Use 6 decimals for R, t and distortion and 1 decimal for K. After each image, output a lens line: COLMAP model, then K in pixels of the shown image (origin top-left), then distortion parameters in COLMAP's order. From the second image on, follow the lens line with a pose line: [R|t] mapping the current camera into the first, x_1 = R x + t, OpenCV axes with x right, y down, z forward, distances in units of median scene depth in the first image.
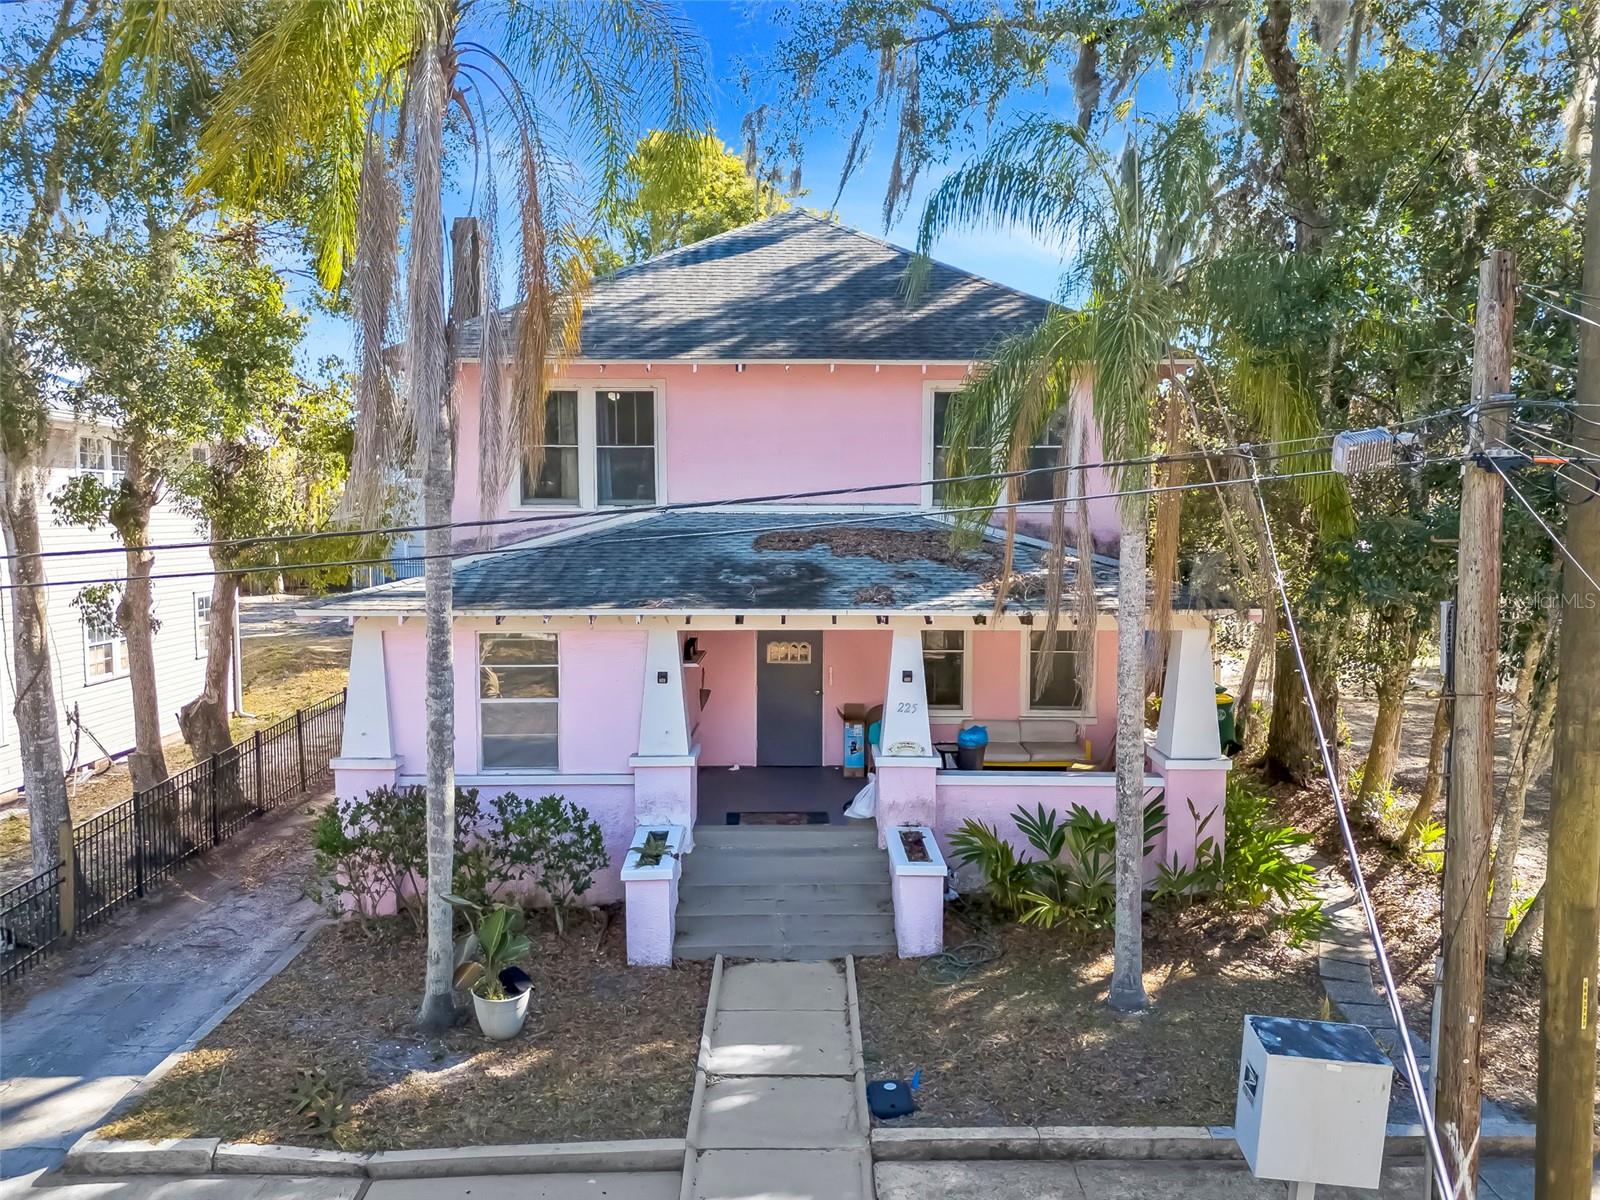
lens RADIAL K [[1194.8, 0, 800.0], [0, 1194.8, 600.0], [0, 0, 1]] dist [0.064167, -0.064933]
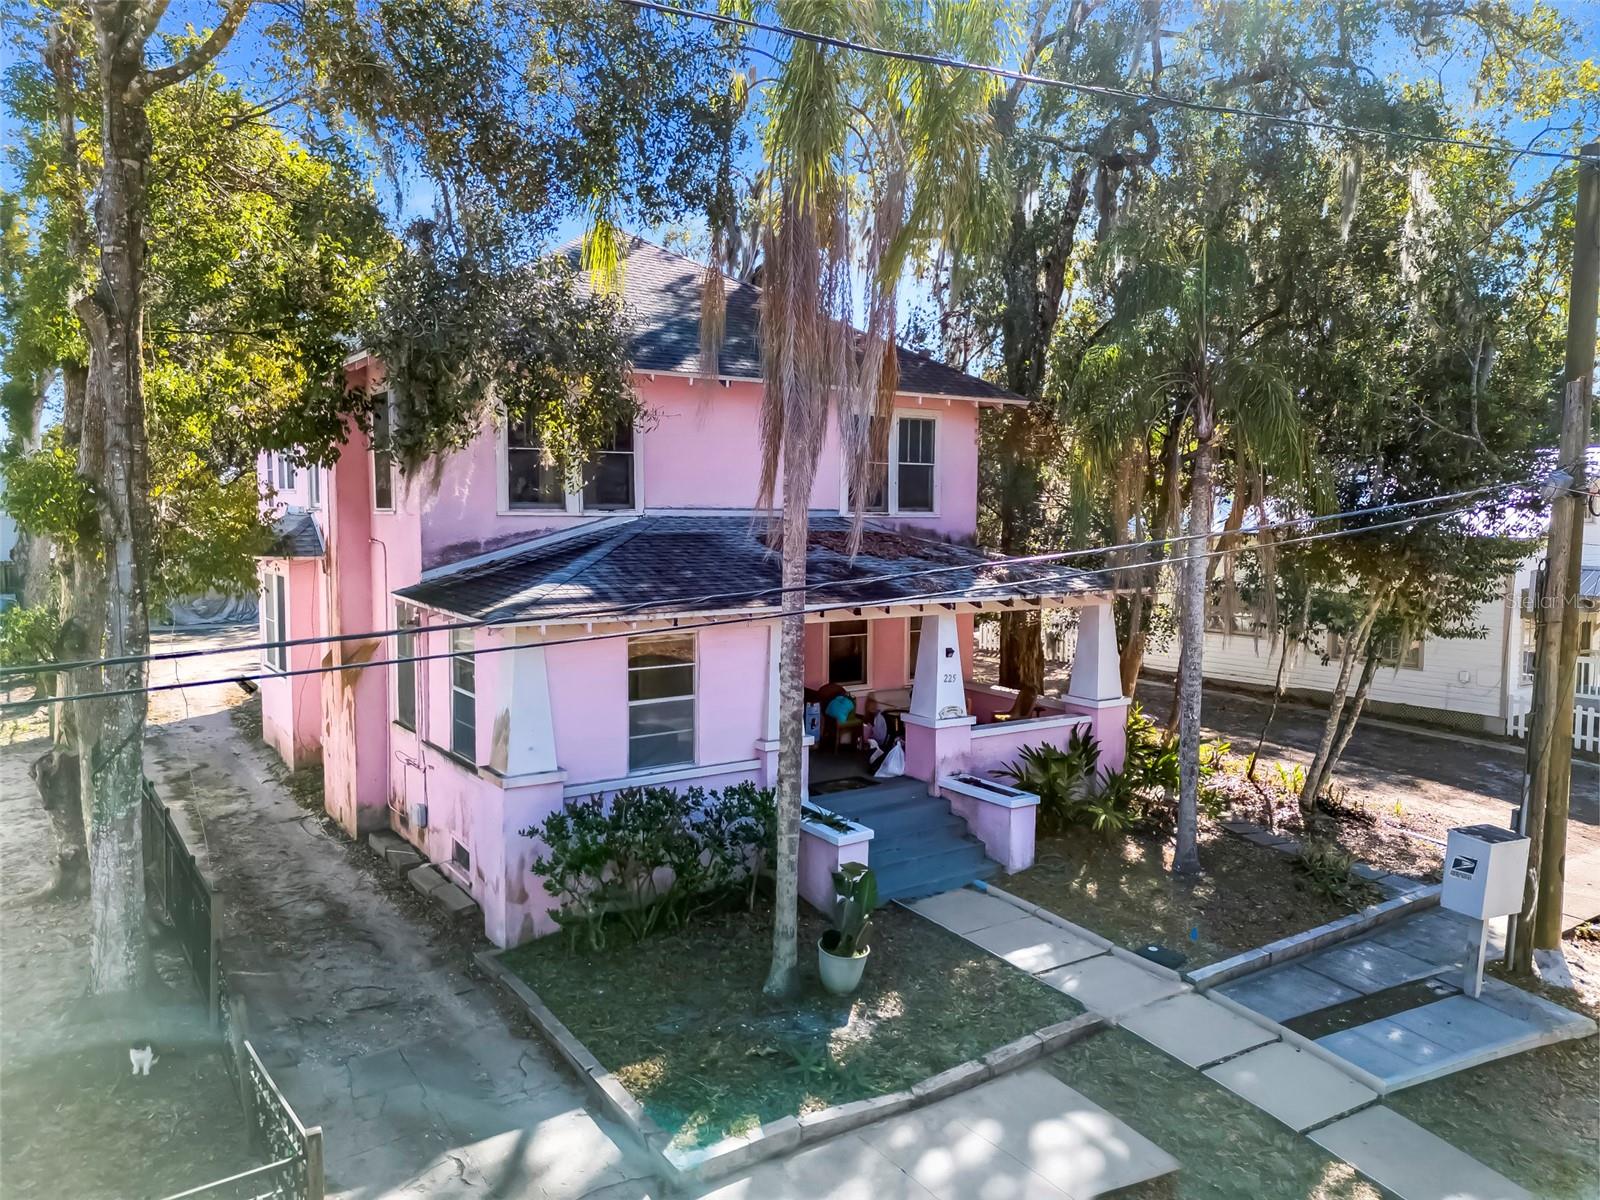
lens RADIAL K [[1194.8, 0, 800.0], [0, 1194.8, 600.0], [0, 0, 1]] dist [0.064167, -0.064933]
pose [[0.818671, -0.041375, 0.572770, -0.837684], [0.039080, 0.999103, 0.016314, -0.017876], [-0.572931, 0.009028, 0.819554, 0.101247]]
